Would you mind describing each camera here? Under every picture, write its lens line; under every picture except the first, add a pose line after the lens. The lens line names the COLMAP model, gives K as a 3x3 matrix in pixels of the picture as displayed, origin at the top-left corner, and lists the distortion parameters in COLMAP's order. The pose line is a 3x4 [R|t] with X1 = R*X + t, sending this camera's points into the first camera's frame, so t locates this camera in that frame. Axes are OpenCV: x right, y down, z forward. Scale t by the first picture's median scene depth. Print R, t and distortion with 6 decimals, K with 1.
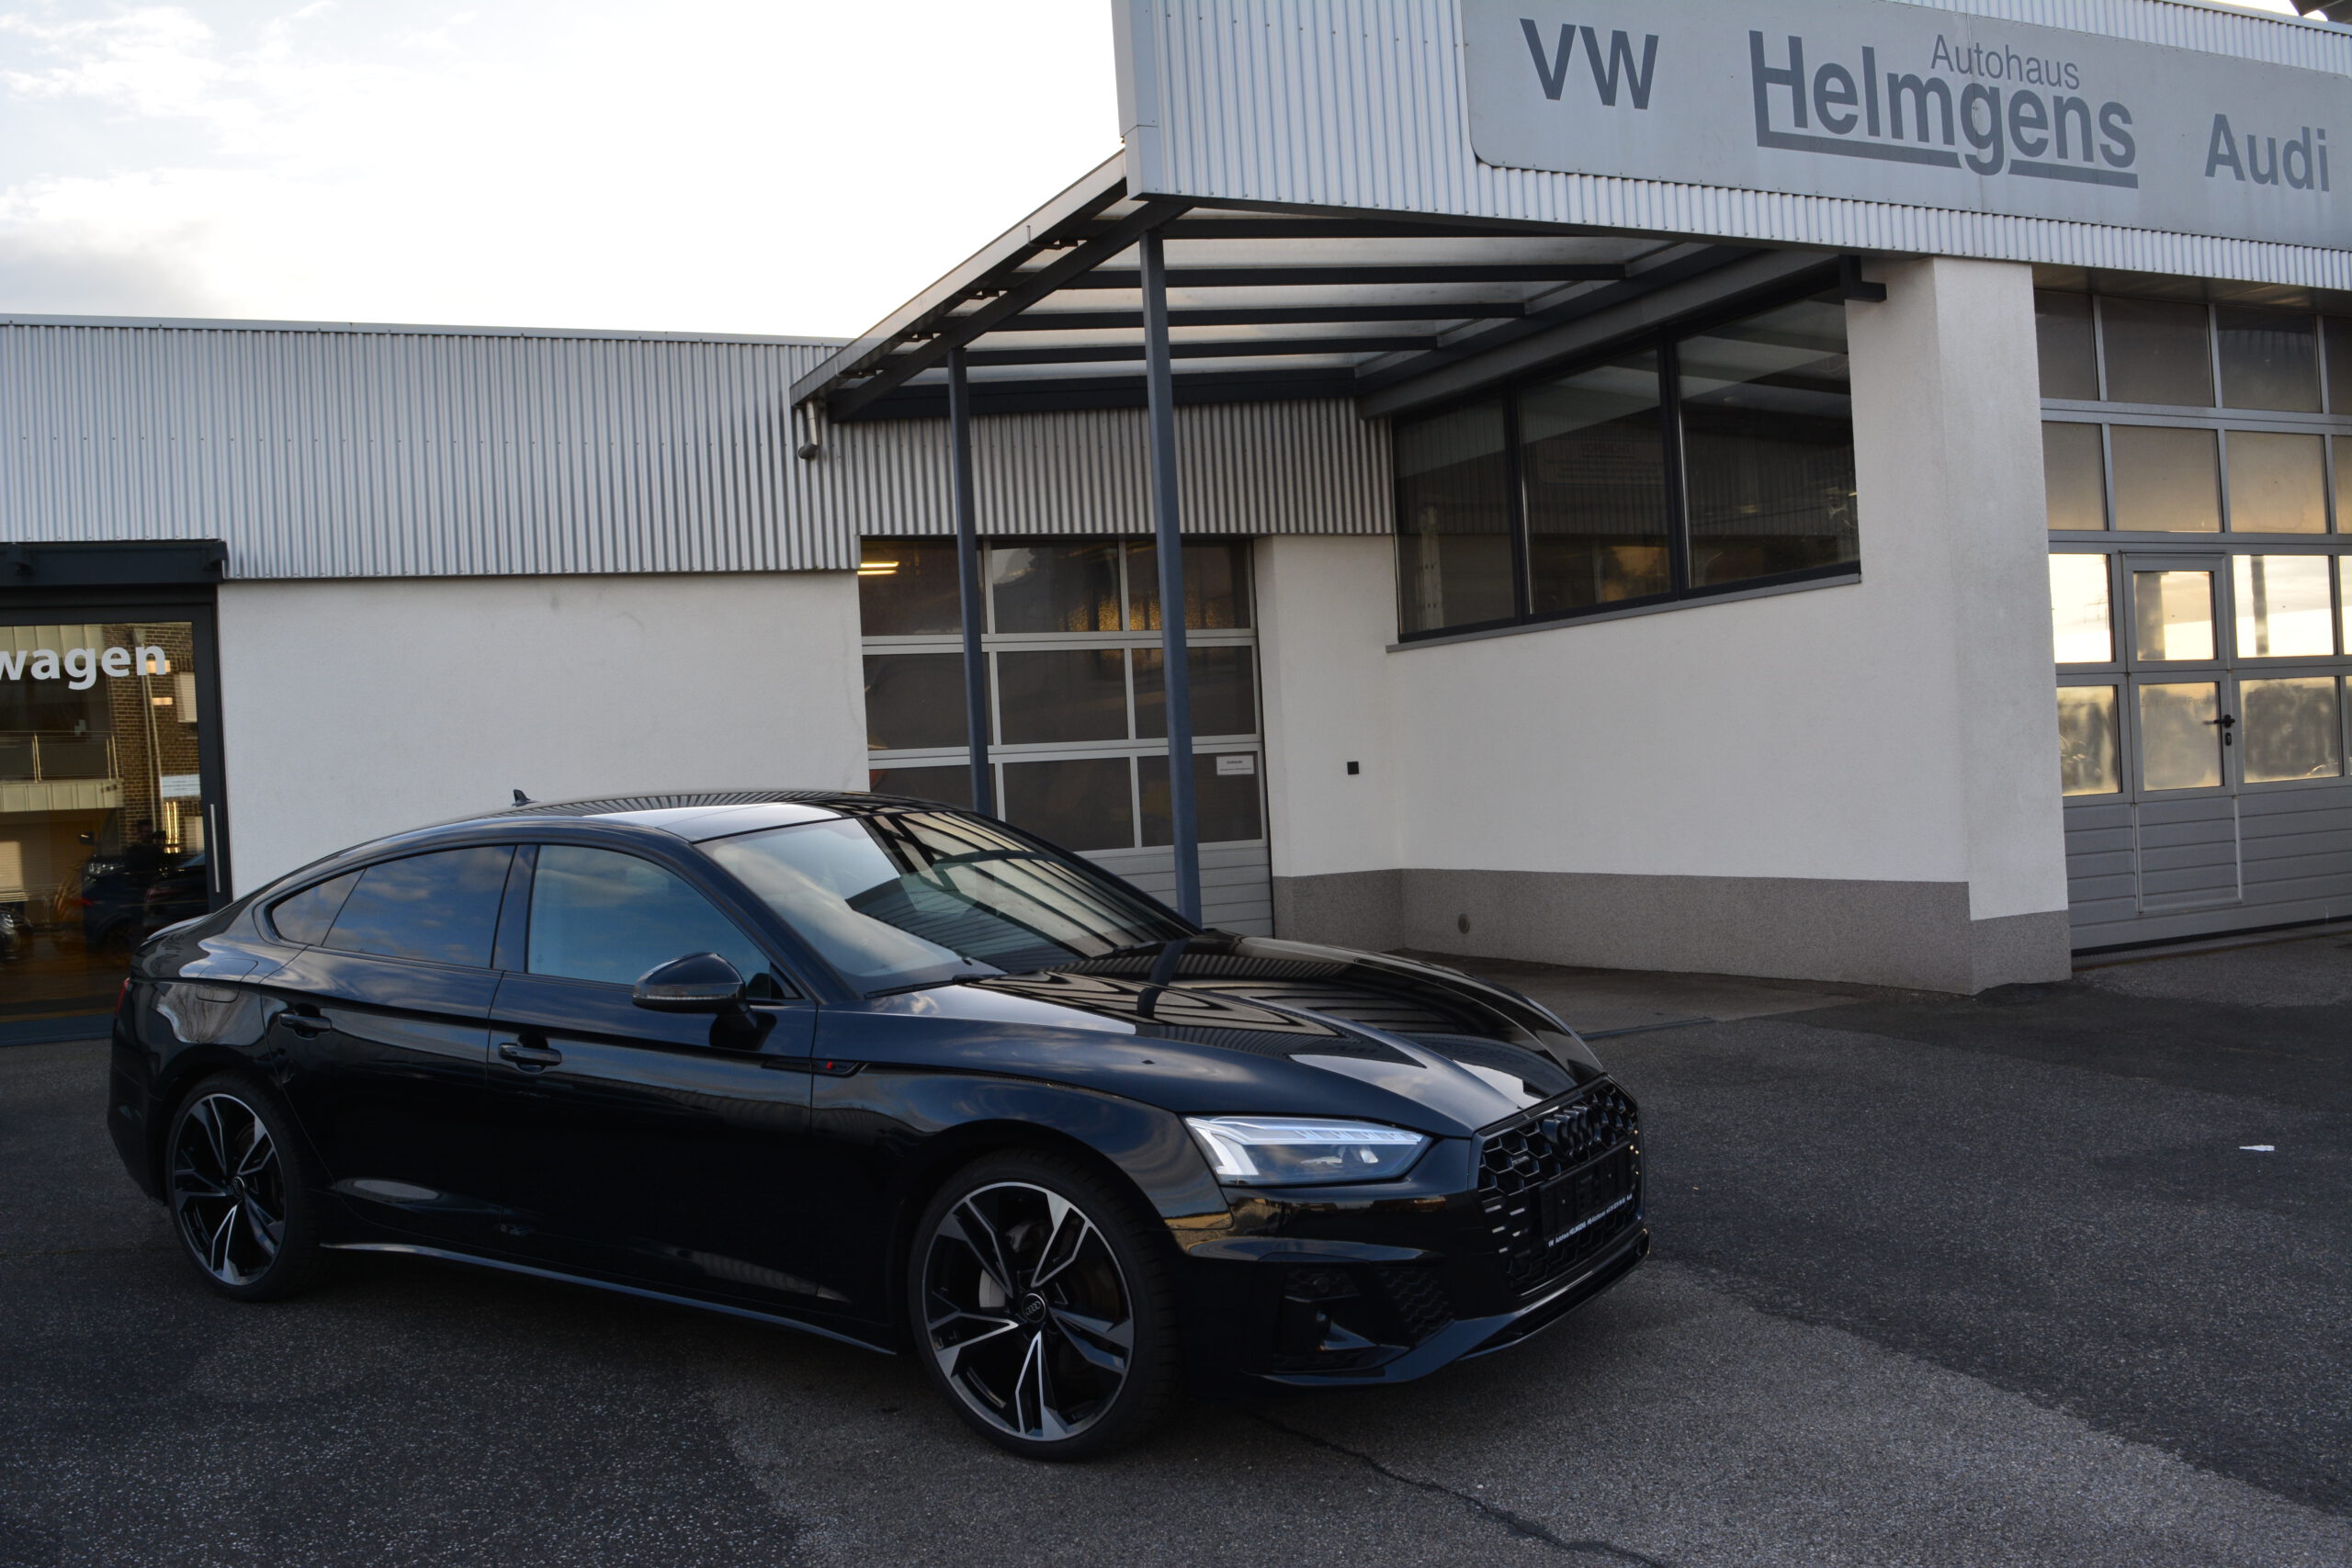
lens RADIAL K [[2154.6, 0, 1176.0], [0, 2154.6, 784.0], [0, 0, 1]] dist [-0.083814, 0.023602]
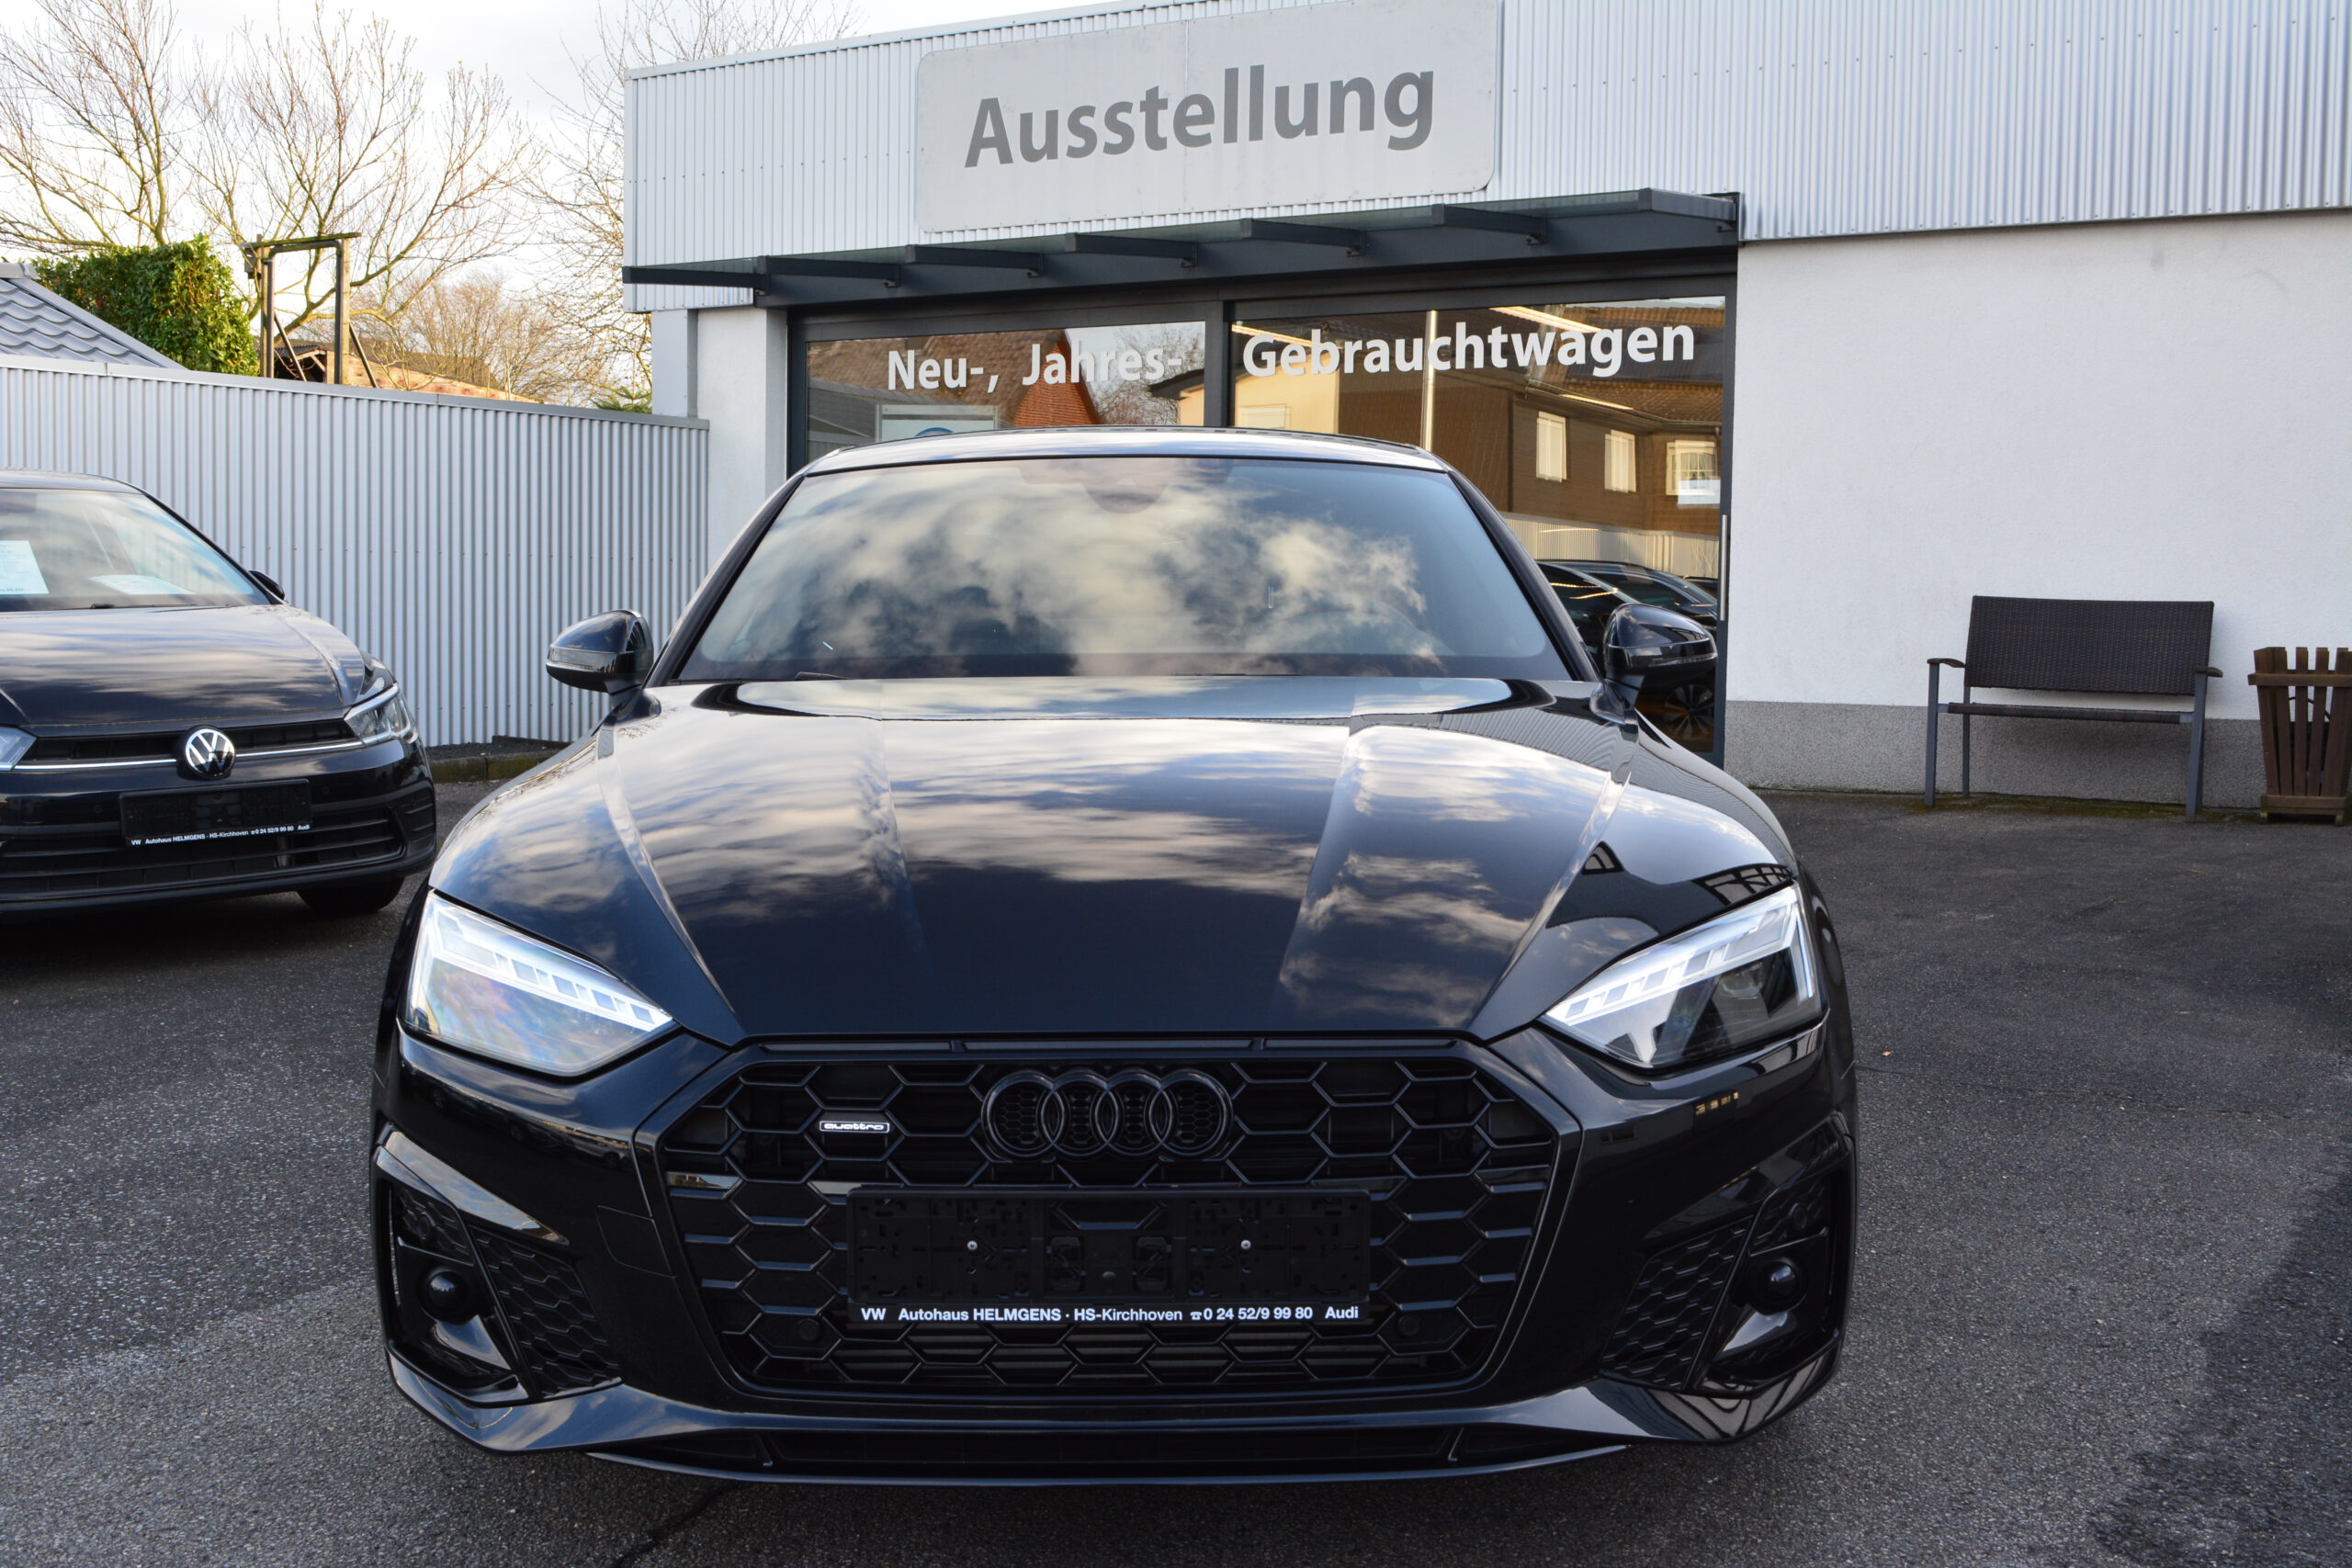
lens RADIAL K [[2450.2, 0, 1176.0], [0, 2450.2, 784.0], [0, 0, 1]] dist [-0.071694, 0.023278]
pose [[0.547010, 0.125338, -0.827690, 0.244107], [-0.049426, 0.991839, 0.117530, 0.012738], [0.835666, -0.023381, 0.548740, 0.292307]]
